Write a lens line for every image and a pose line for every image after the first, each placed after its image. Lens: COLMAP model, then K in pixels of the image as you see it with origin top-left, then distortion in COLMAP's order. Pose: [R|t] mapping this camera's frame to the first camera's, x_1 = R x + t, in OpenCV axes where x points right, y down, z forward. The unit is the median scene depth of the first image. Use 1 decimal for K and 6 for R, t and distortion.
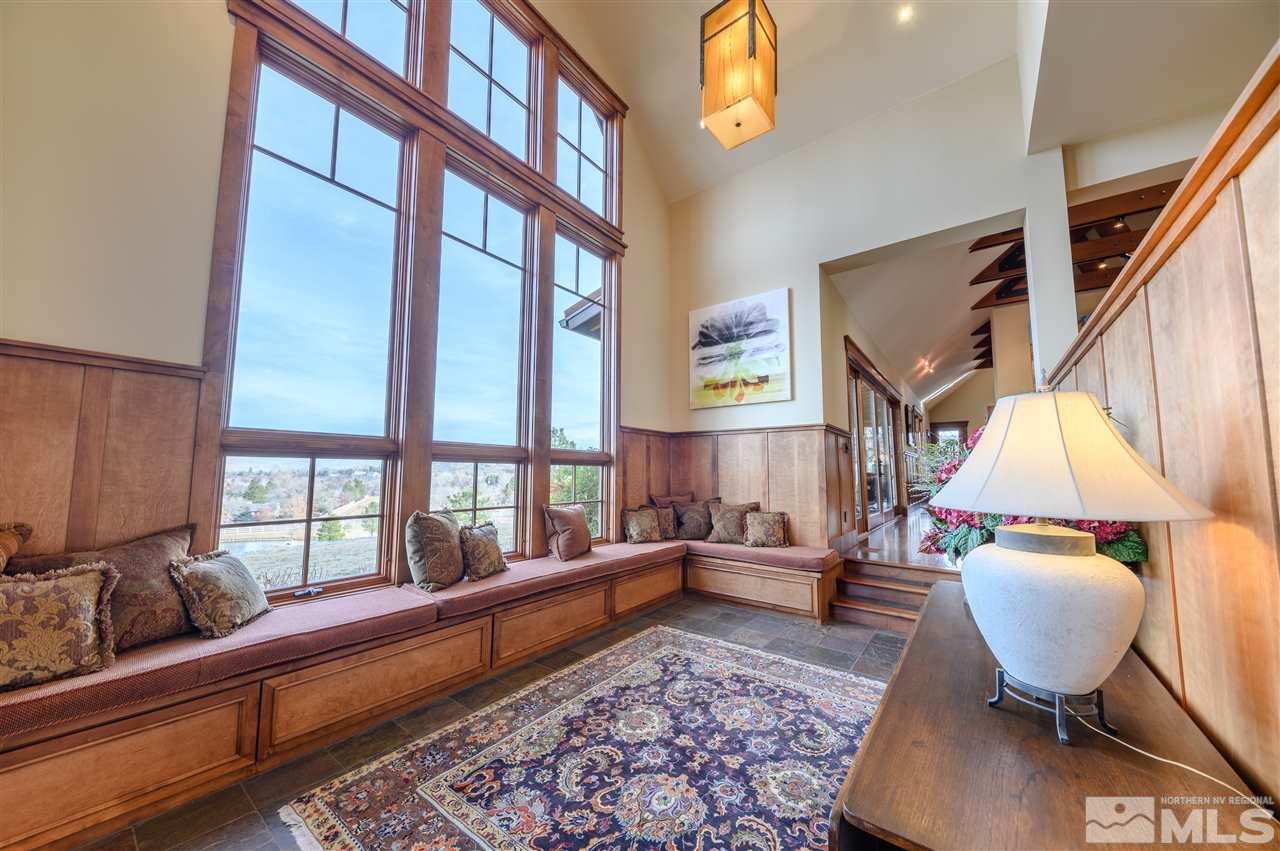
lens RADIAL K [[444.7, 0, 645.1], [0, 444.7, 434.3], [0, 0, 1]] dist [0.002726, 0.000066]
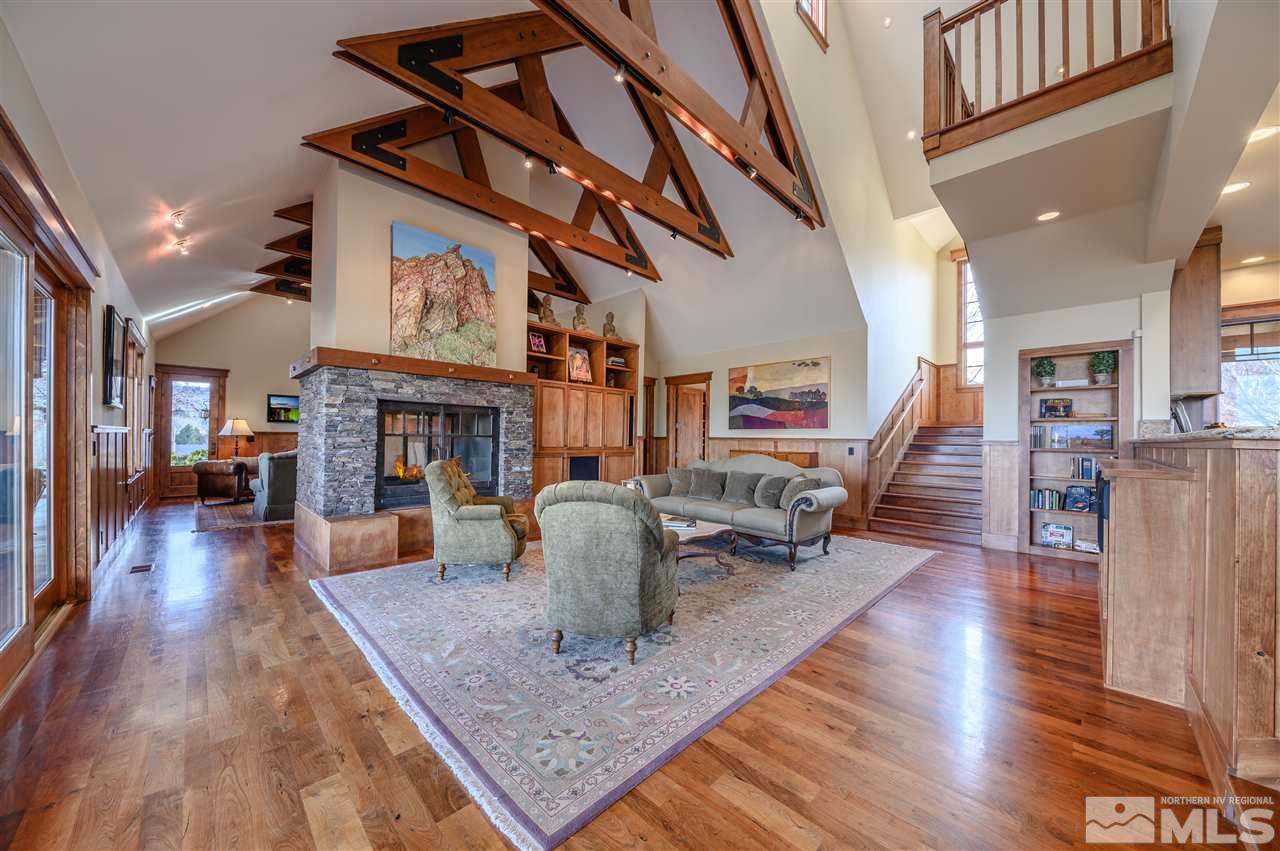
lens RADIAL K [[444.7, 0, 641.8], [0, 444.7, 434.6], [0, 0, 1]] dist [0.002726, 0.000066]
pose [[0.144326, 0.000465, 0.989530, 0.256239], [-0.092440, 0.995633, 0.013015, -0.000955], [-0.985203, -0.093350, 0.143739, 0.454920]]
